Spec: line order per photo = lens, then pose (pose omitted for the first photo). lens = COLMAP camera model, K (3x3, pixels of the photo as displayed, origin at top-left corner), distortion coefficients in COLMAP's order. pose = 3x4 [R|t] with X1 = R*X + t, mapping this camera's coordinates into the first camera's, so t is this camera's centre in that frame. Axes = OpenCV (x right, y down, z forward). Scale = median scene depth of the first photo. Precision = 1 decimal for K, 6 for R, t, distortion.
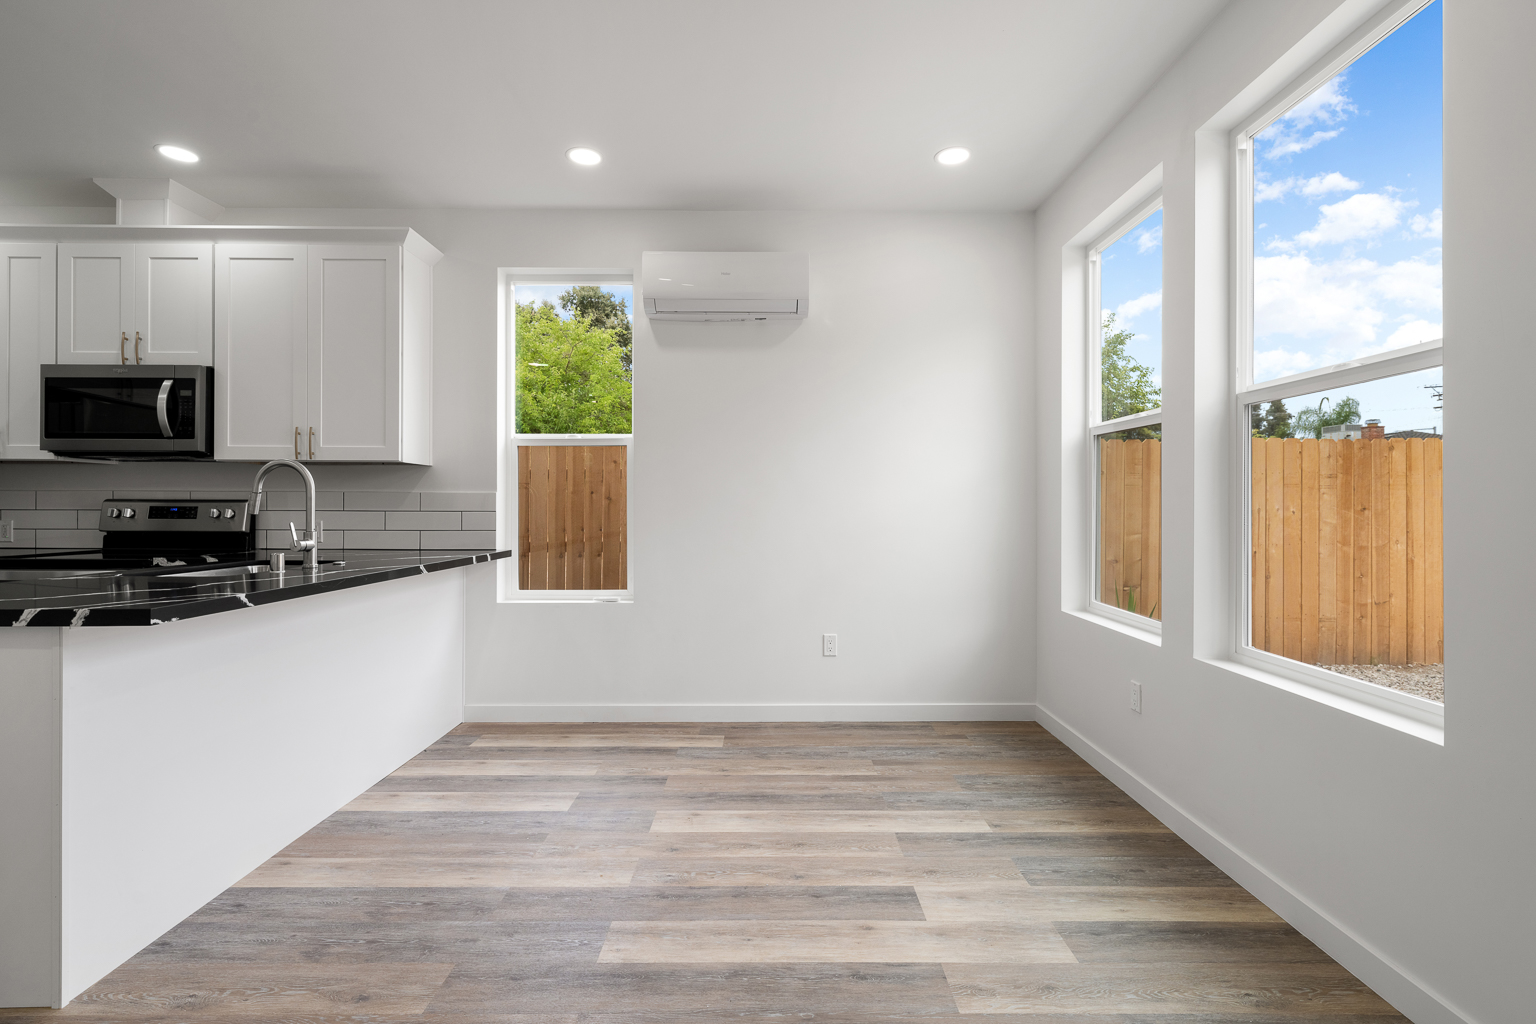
lens RADIAL K [[686.8, 0, 768.0], [0, 686.8, 512.0], [0, 0, 1]] dist [0.014825, -0.000515]
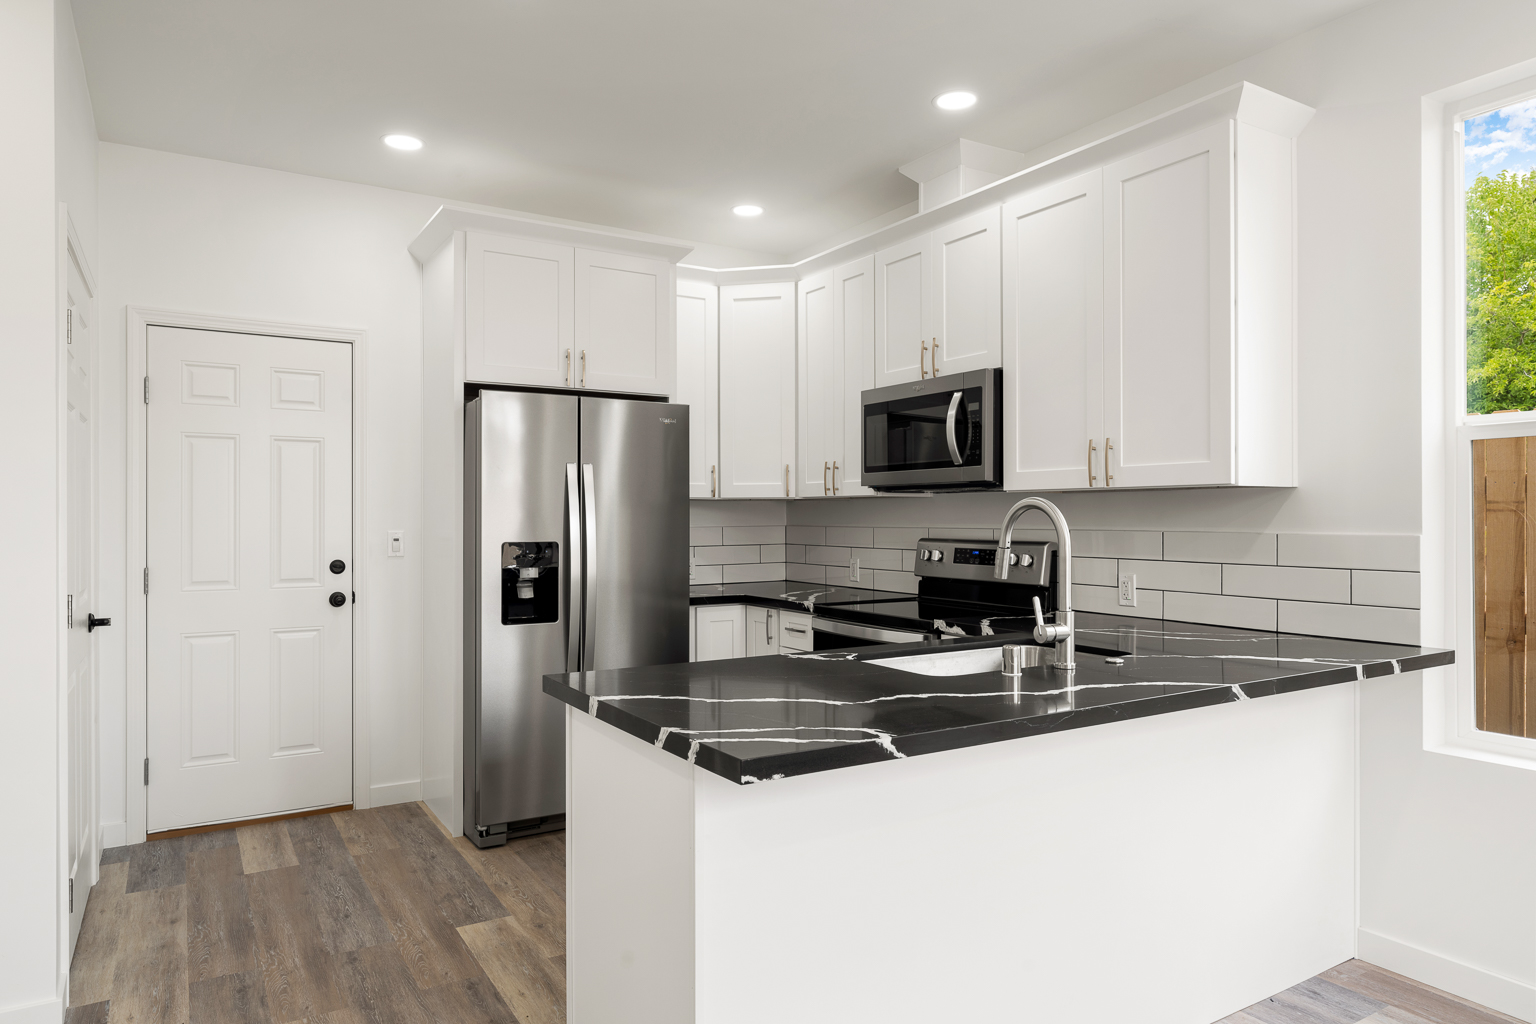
lens RADIAL K [[968.7, 0, 768.0], [0, 968.7, 512.0], [0, 0, 1]] dist [-0.001323, 0.000535]
pose [[0.515769, -0.004817, -0.856714, -0.031803], [-0.005491, 0.999945, -0.008928, -0.042195], [0.856710, 0.009309, 0.515714, 0.243584]]
